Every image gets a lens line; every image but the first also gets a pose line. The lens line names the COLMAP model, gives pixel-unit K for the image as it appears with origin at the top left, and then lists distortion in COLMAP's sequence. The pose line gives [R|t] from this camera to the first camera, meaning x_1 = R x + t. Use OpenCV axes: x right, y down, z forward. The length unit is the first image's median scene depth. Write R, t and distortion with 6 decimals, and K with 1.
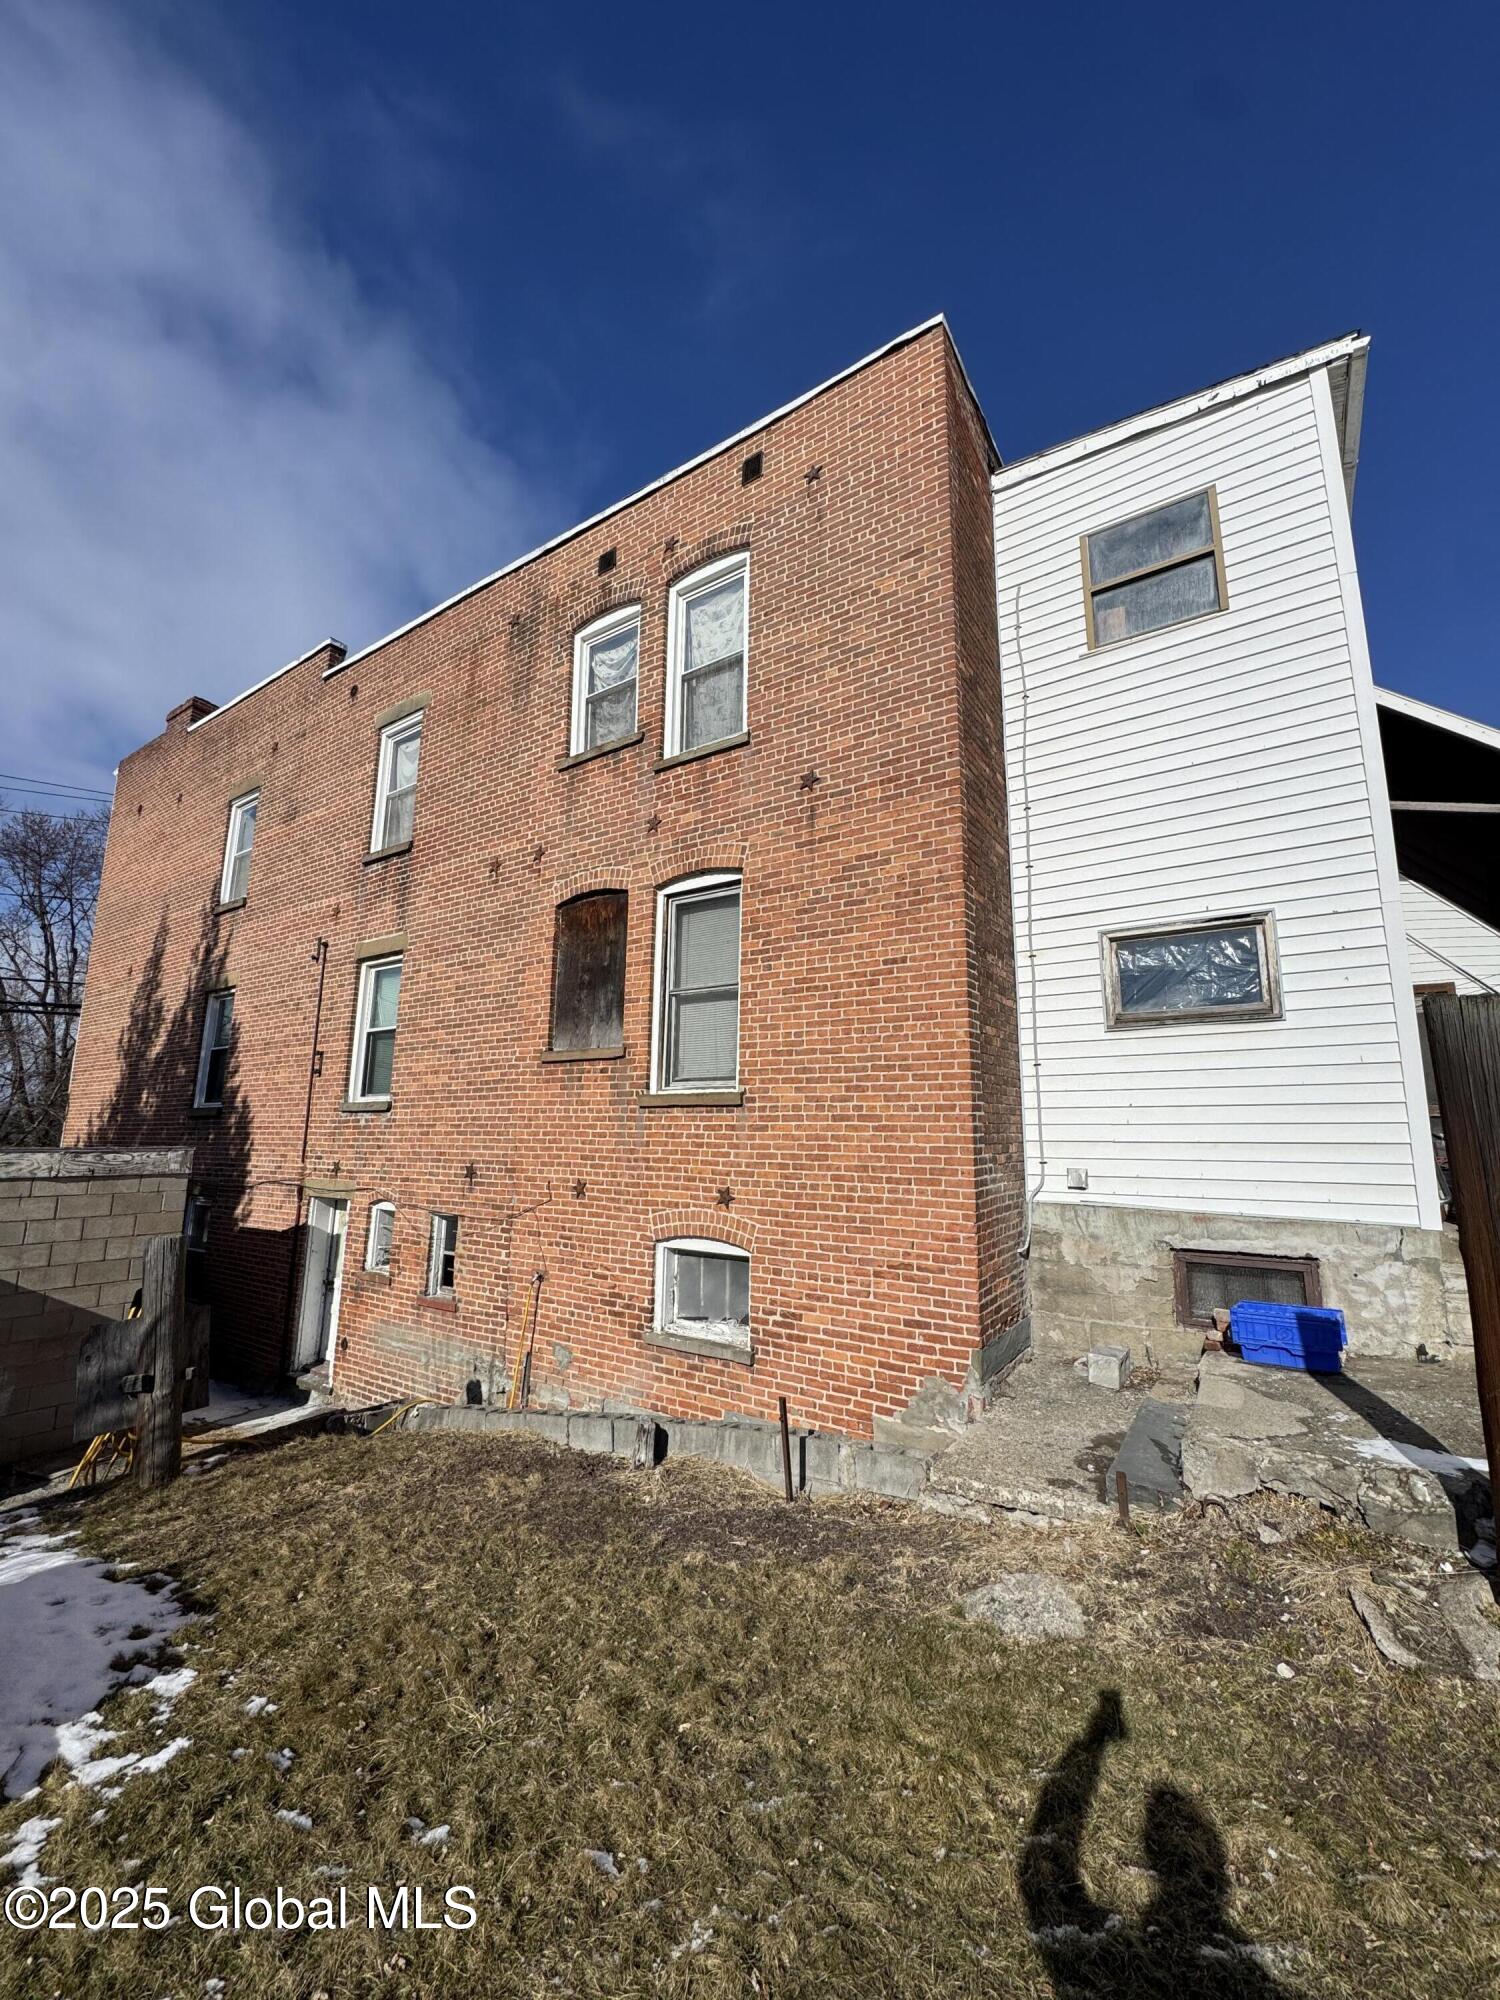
lens RADIAL K [[797.0, 0, 753.8], [0, 797.0, 999.5], [0, 0, 1]] dist [-0.003618, 0.000350]
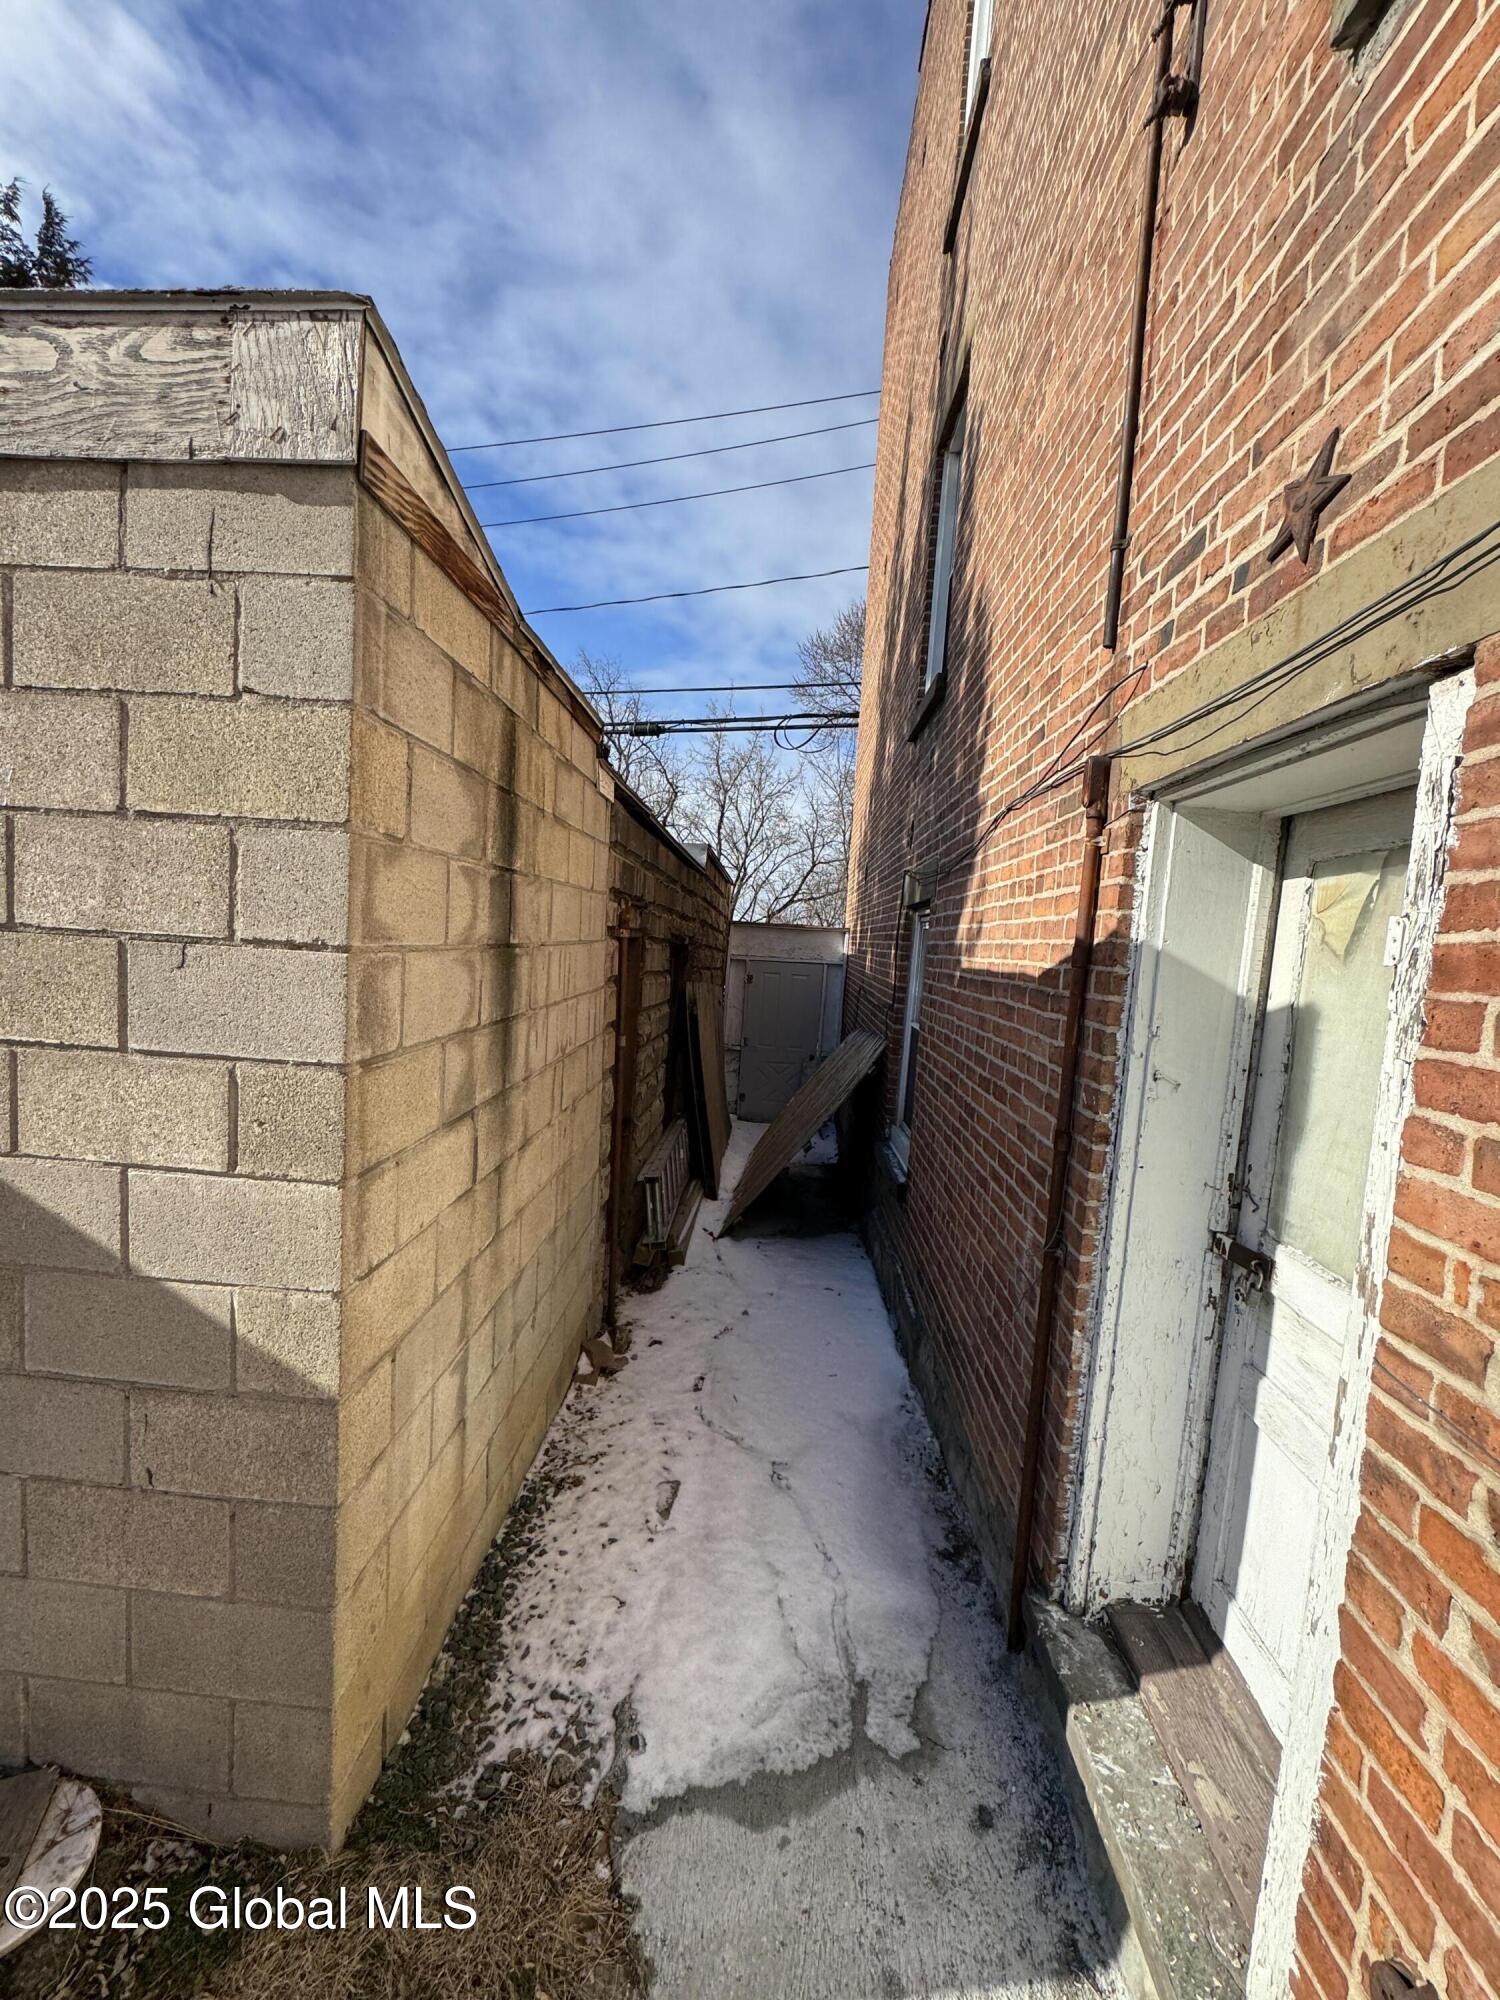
lens RADIAL K [[797.0, 0, 756.8], [0, 797.0, 997.1], [0, 0, 1]] dist [-0.003618, 0.000350]
pose [[0.519008, 0.085601, -0.850472, -0.670792], [0.088188, 0.984301, 0.152889, 0.393076], [0.850208, -0.154352, 0.503311, 1.248752]]
